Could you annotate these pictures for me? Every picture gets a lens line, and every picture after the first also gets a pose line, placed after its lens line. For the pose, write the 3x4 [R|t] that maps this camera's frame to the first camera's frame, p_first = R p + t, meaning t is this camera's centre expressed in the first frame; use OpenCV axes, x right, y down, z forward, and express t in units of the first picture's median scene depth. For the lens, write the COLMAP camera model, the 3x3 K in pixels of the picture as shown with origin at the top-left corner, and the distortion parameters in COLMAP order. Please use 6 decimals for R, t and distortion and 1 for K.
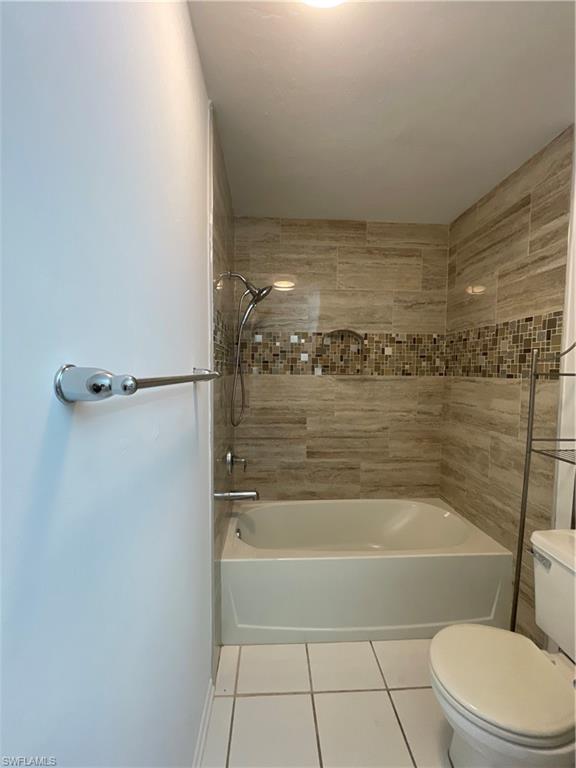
lens RADIAL K [[313.4, 0, 286.7], [0, 313.4, 386.1], [0, 0, 1]] dist [-0.002180, 0.000819]
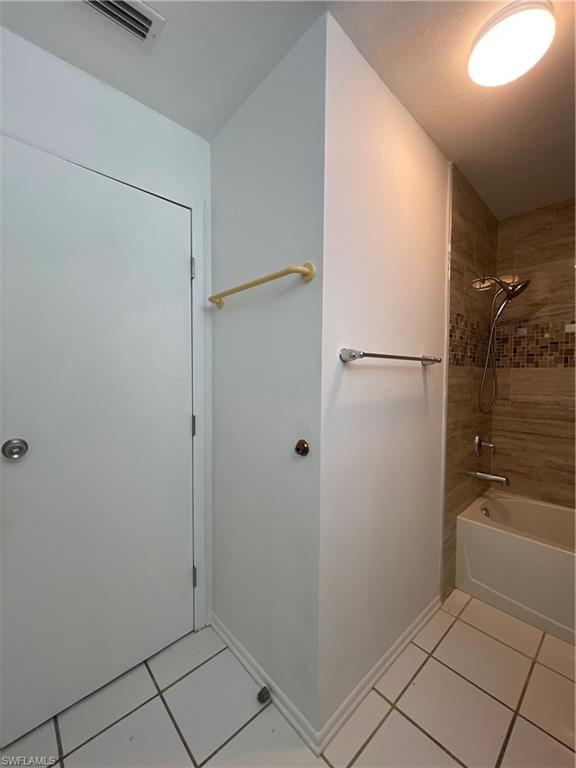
lens RADIAL K [[313.4, 0, 286.7], [0, 313.4, 386.1], [0, 0, 1]] dist [-0.002180, 0.000819]
pose [[0.634901, 0.025532, -0.772171, 0.208738], [-0.040690, 0.999172, -0.000419, 0.051921], [0.771521, 0.031686, 0.635414, -0.212985]]
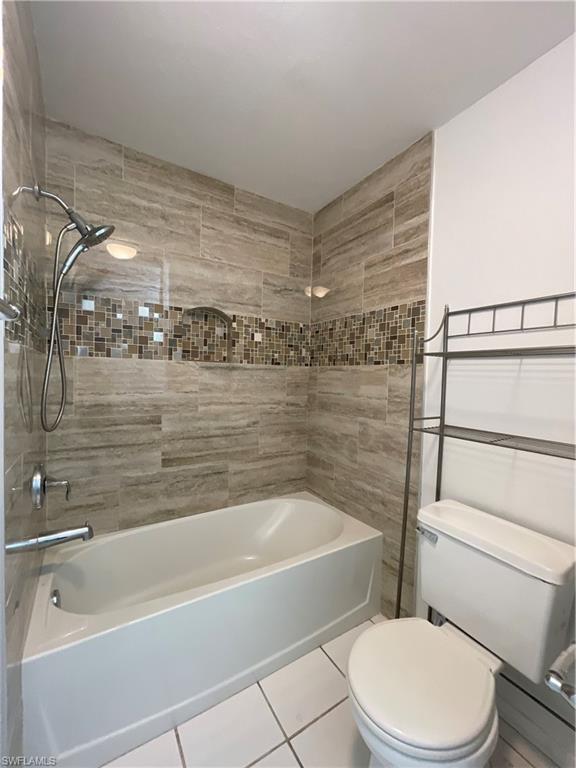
lens RADIAL K [[313.4, 0, 286.7], [0, 313.4, 386.1], [0, 0, 1]] dist [-0.002180, 0.000819]
pose [[0.874882, -0.004255, 0.484317, -0.042033], [0.009830, 0.999911, -0.008972, 0.039316], [-0.484236, 0.012610, 0.874847, 0.174852]]
